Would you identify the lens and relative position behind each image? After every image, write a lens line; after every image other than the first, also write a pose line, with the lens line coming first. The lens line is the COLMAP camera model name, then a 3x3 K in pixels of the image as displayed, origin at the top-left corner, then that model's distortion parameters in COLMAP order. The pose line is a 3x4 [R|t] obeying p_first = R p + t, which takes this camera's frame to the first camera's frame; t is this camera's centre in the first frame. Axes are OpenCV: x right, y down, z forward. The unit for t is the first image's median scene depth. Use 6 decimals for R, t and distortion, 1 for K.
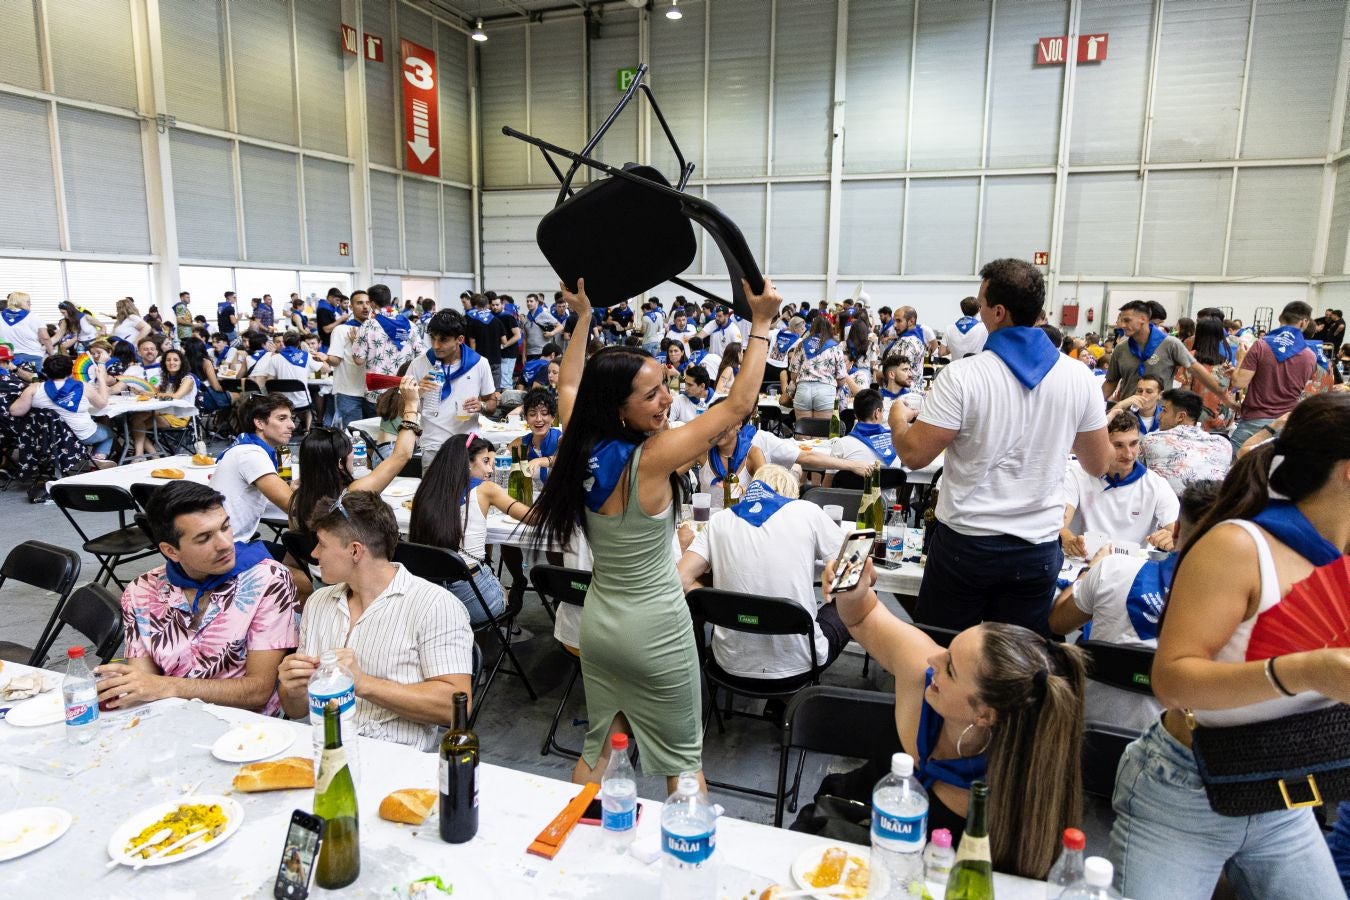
lens RADIAL K [[894.0, 0, 675.0], [0, 894.0, 450.0], [0, 0, 1]] dist [0.001443, 0.000564]
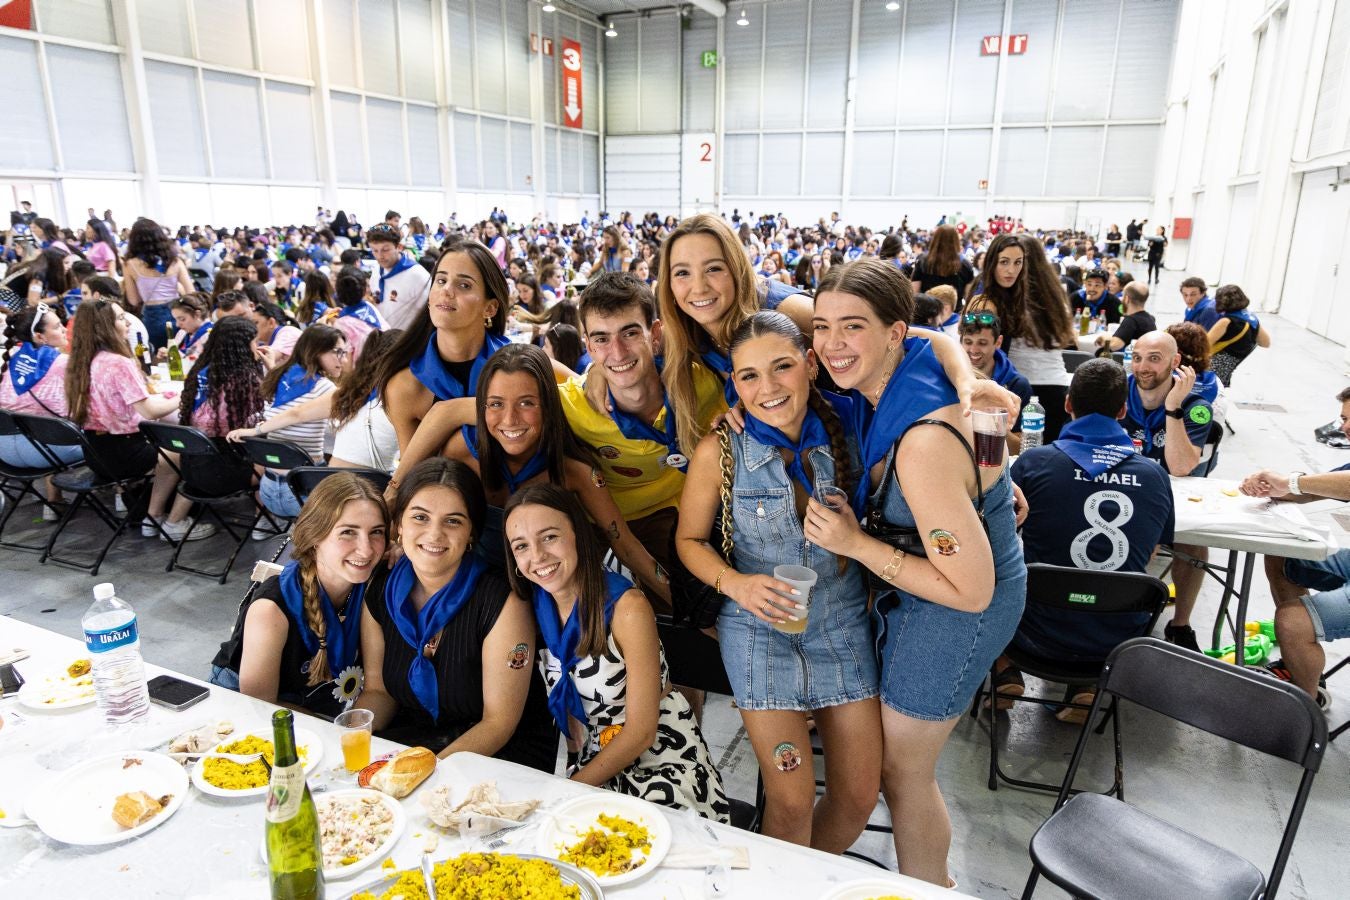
lens RADIAL K [[894.0, 0, 675.0], [0, 894.0, 450.0], [0, 0, 1]] dist [0.001443, 0.000564]
pose [[0.998759, 0.011013, -0.048568, -0.036122], [-0.006462, 0.995656, 0.092881, 0.102634], [0.049380, -0.092452, 0.994492, -0.611512]]
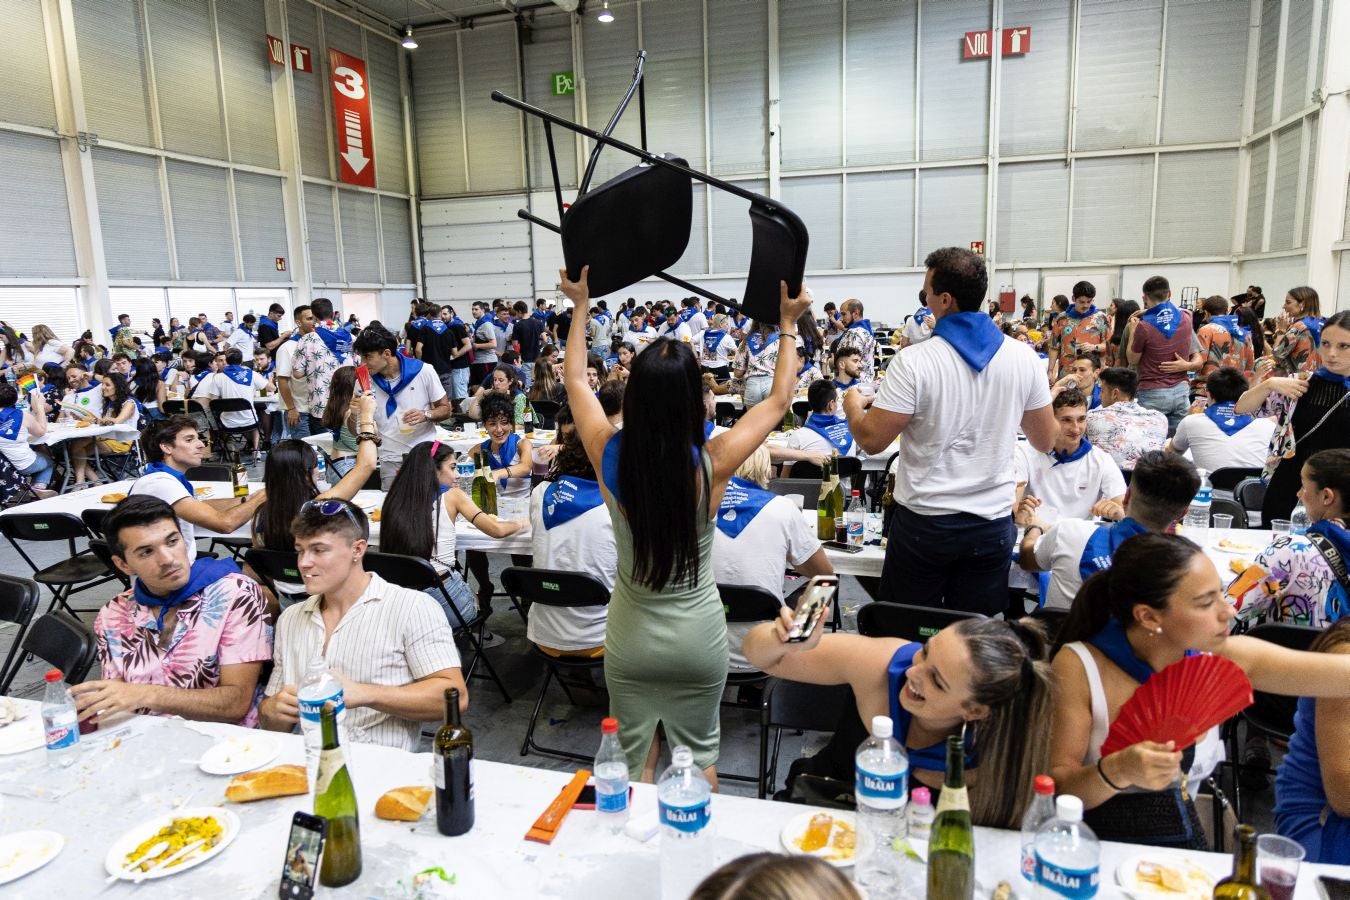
lens RADIAL K [[894.0, 0, 675.0], [0, 894.0, 450.0], [0, 0, 1]] dist [0.001443, 0.000564]
pose [[0.997377, -0.048576, 0.053664, -0.001244], [0.048680, 0.998814, -0.000624, 0.000531], [-0.053570, 0.003235, 0.998559, -0.001771]]
